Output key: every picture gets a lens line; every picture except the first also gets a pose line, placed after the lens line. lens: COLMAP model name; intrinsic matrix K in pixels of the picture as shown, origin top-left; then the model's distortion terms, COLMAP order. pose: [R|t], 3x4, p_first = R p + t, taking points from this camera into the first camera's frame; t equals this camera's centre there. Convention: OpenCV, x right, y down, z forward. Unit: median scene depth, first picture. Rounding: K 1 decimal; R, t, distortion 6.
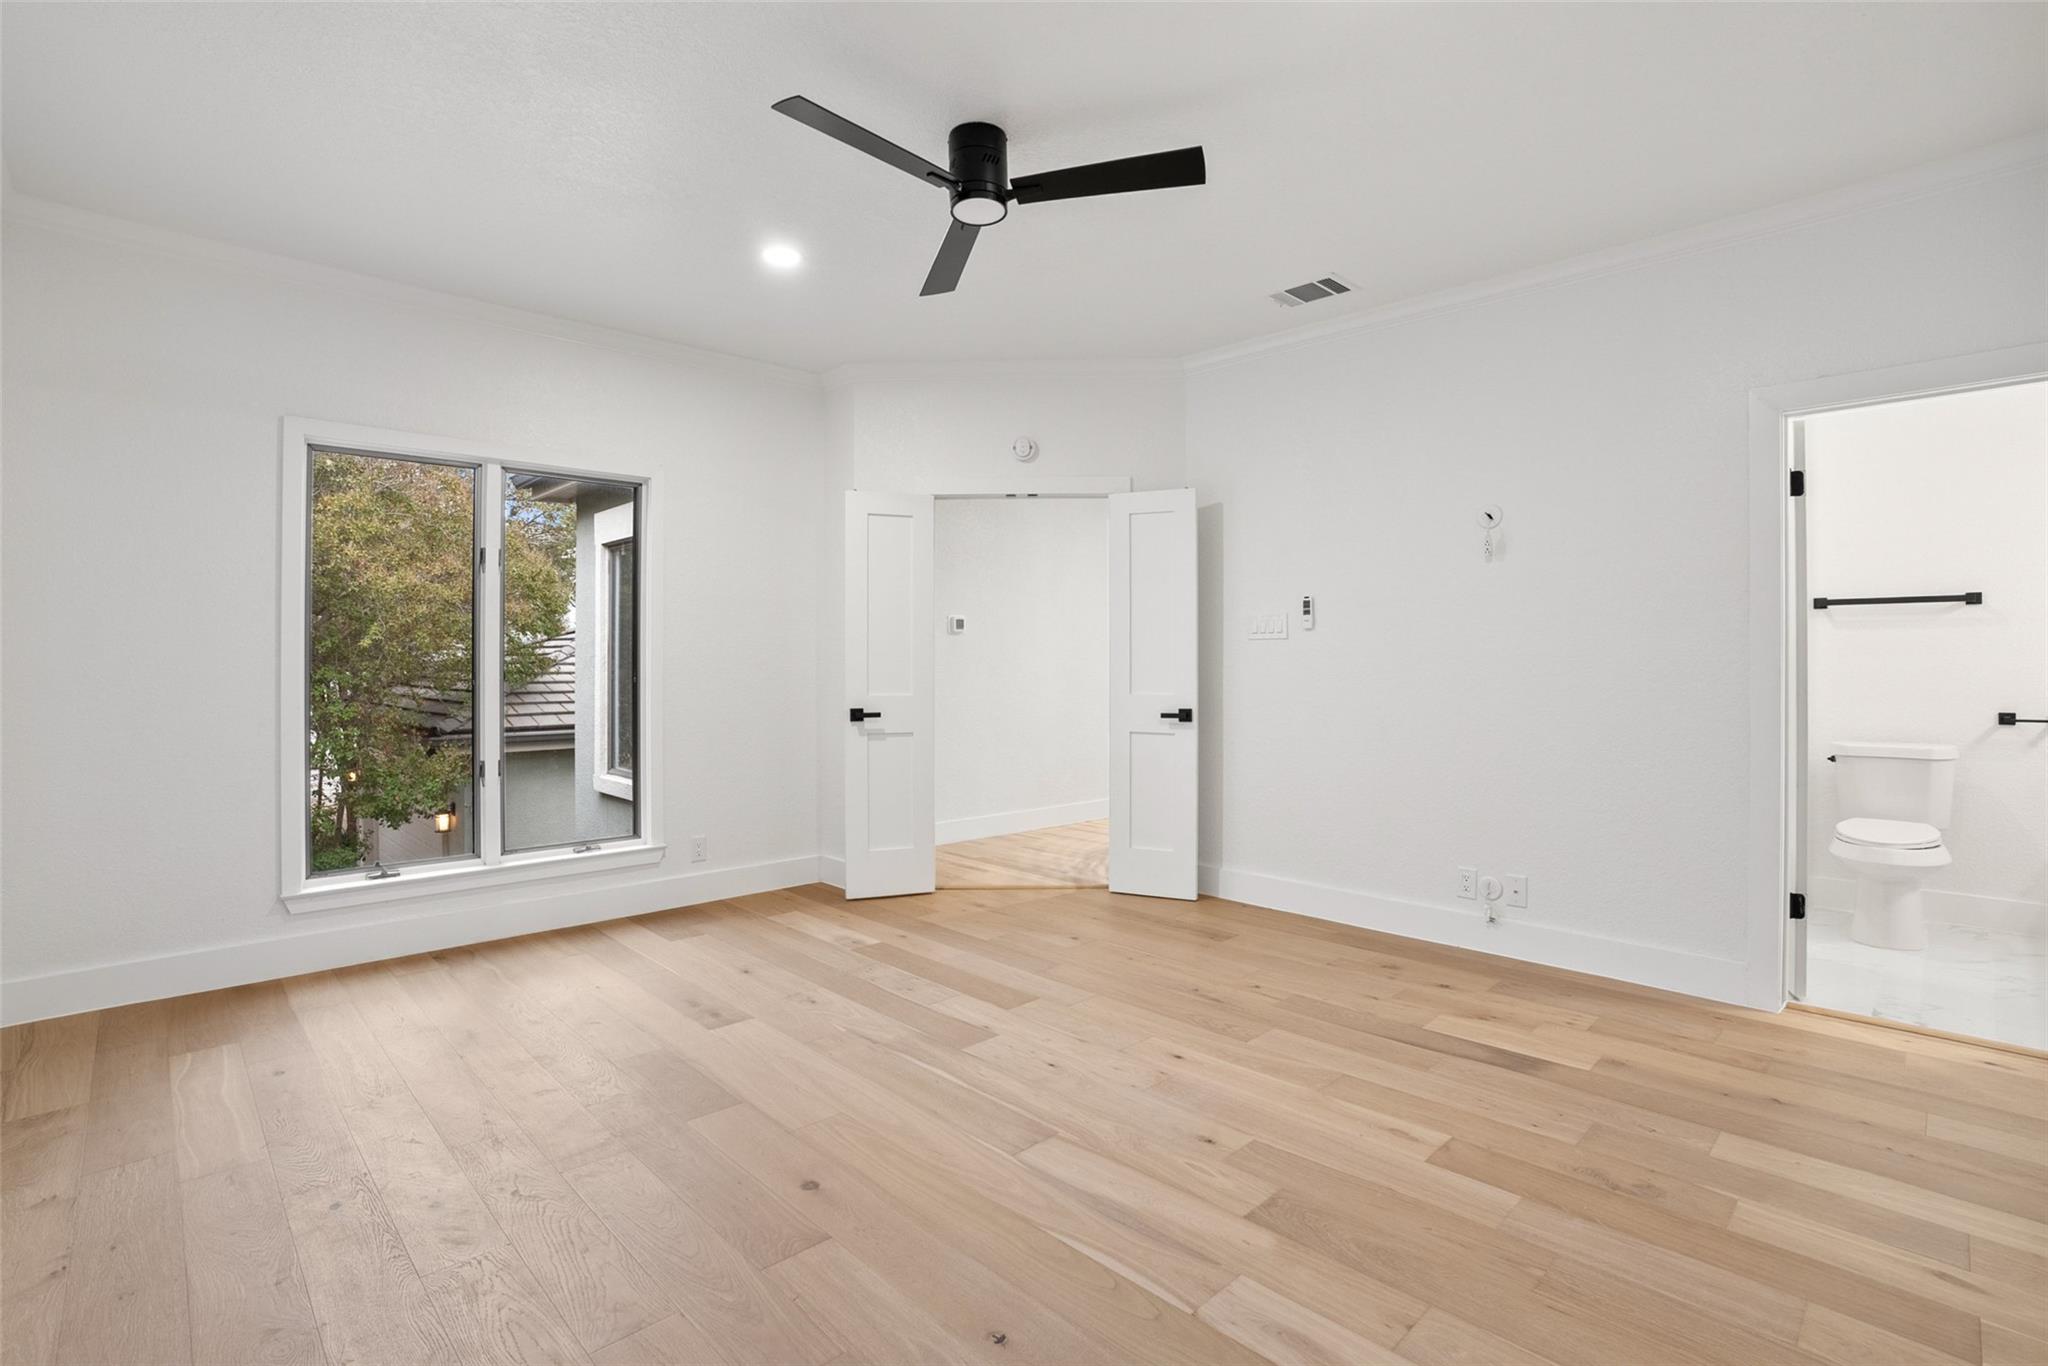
lens RADIAL K [[947.5, 0, 1026.9], [0, 947.5, 678.3], [0, 0, 1]] dist [-0.004792, -0.000629]
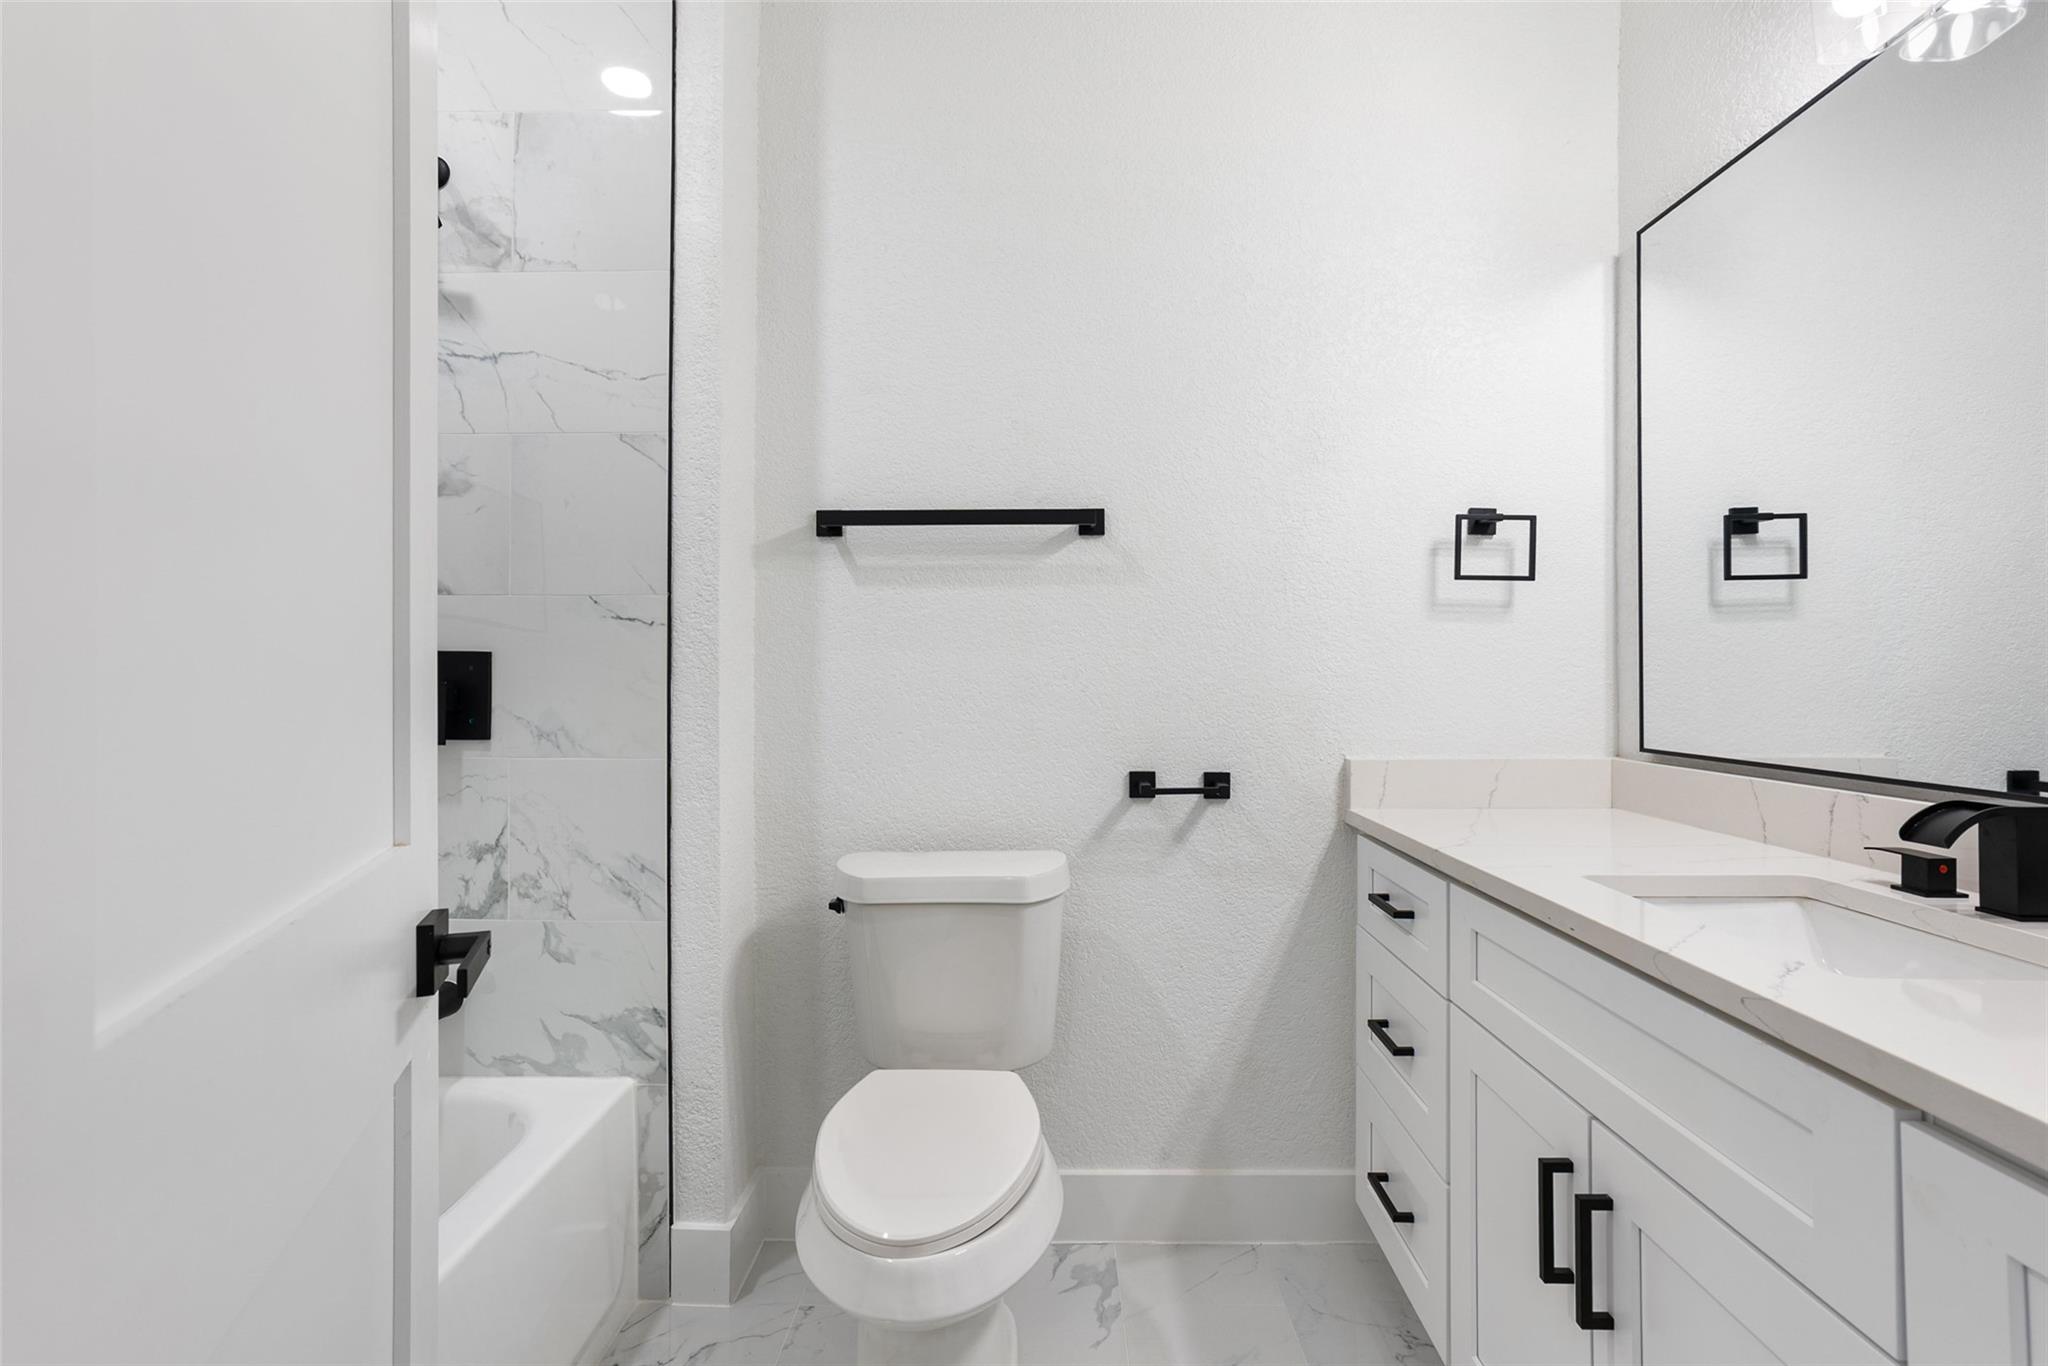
lens RADIAL K [[947.5, 0, 1025.7], [0, 947.5, 677.4], [0, 0, 1]] dist [-0.004792, -0.000629]
pose [[0.743778, -0.003238, 0.668419, 0.680472], [0.004392, 0.999990, -0.000043, -0.011507], [-0.668412, 0.002968, 0.743785, 0.686265]]
